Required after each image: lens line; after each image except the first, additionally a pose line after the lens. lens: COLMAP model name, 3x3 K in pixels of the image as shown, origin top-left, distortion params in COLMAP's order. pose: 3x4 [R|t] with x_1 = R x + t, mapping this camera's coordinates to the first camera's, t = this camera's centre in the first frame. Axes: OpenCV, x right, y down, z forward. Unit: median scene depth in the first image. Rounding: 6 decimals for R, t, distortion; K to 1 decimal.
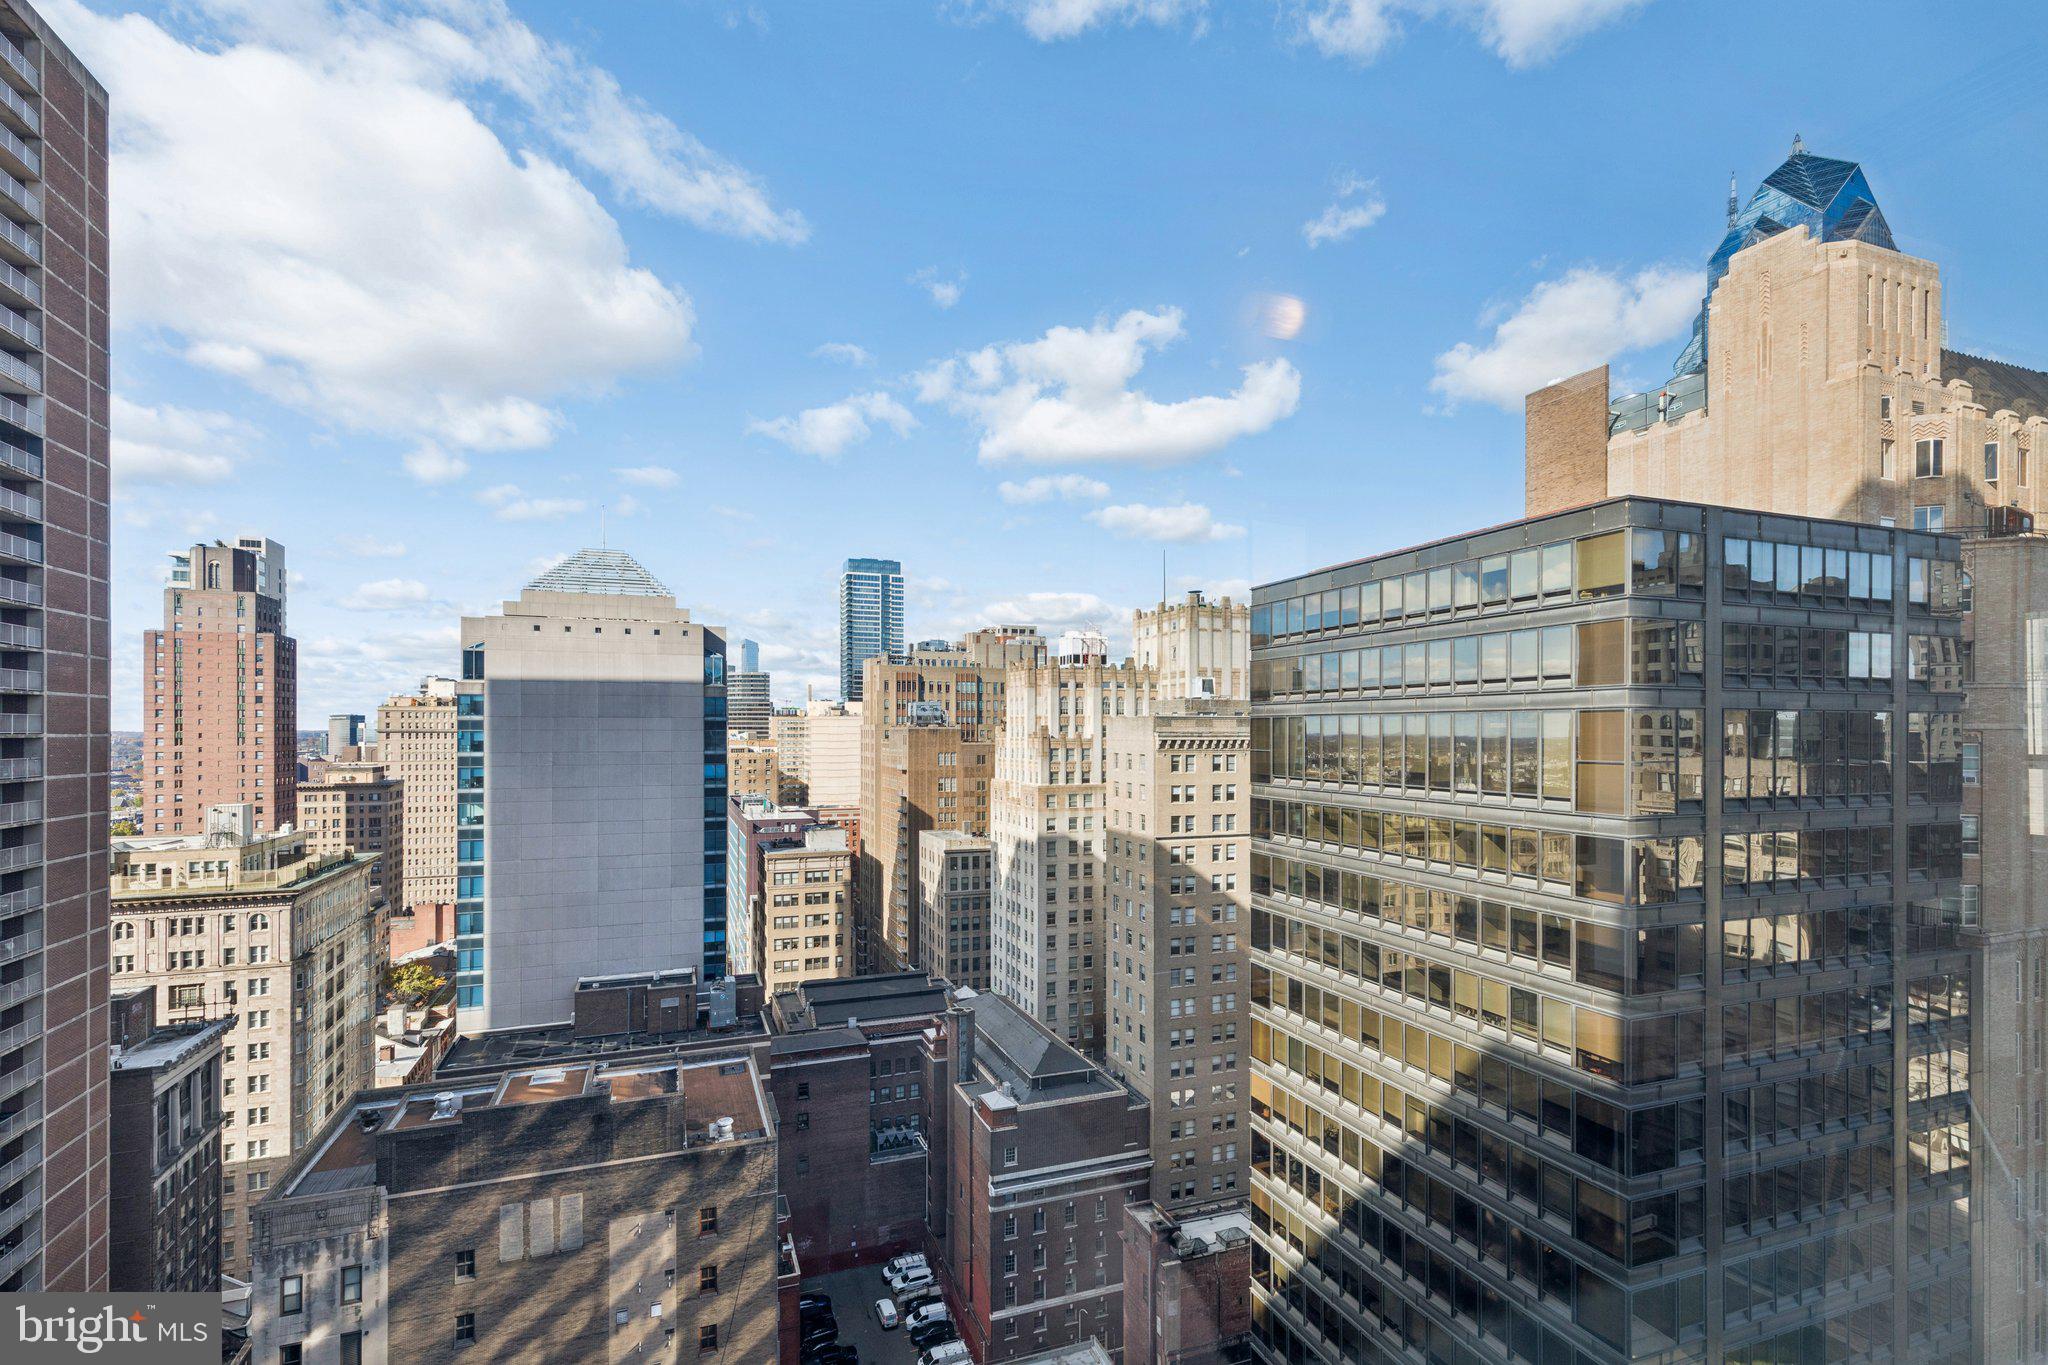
lens RADIAL K [[937.3, 0, 1021.5], [0, 937.3, 729.8], [0, 0, 1]] dist [0.000606, -0.000047]
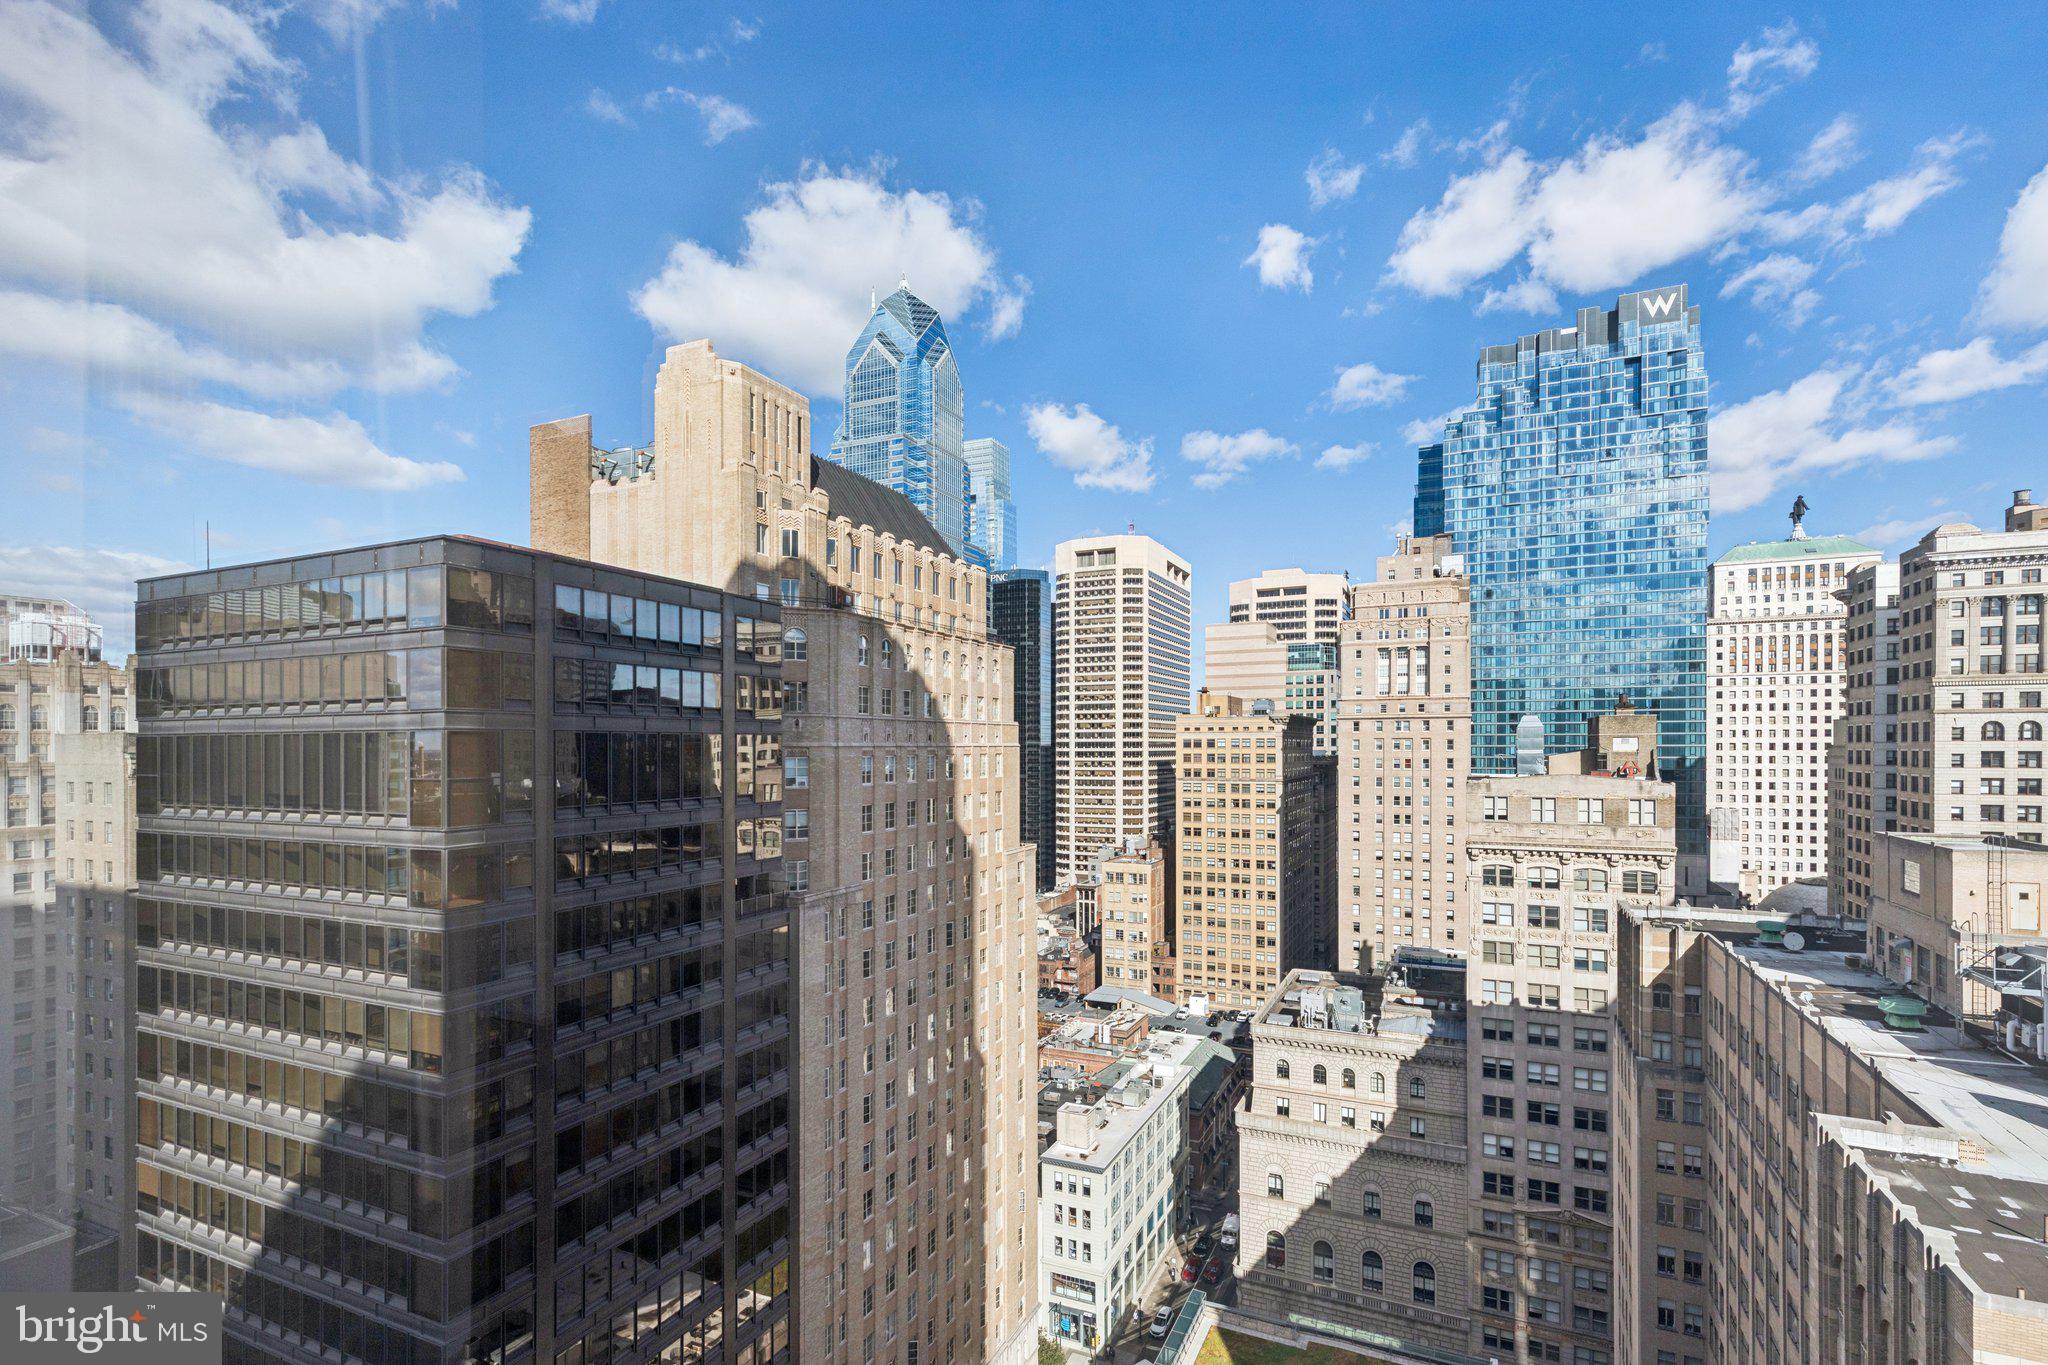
lens RADIAL K [[950.0, 0, 1038.2], [0, 950.0, 748.2], [0, 0, 1]] dist [0.012138, -0.003738]
pose [[0.708581, -0.005940, 0.705605, 0.258574], [0.004325, 0.999982, 0.004075, -0.002464], [-0.705616, 0.000165, 0.708594, -0.203213]]
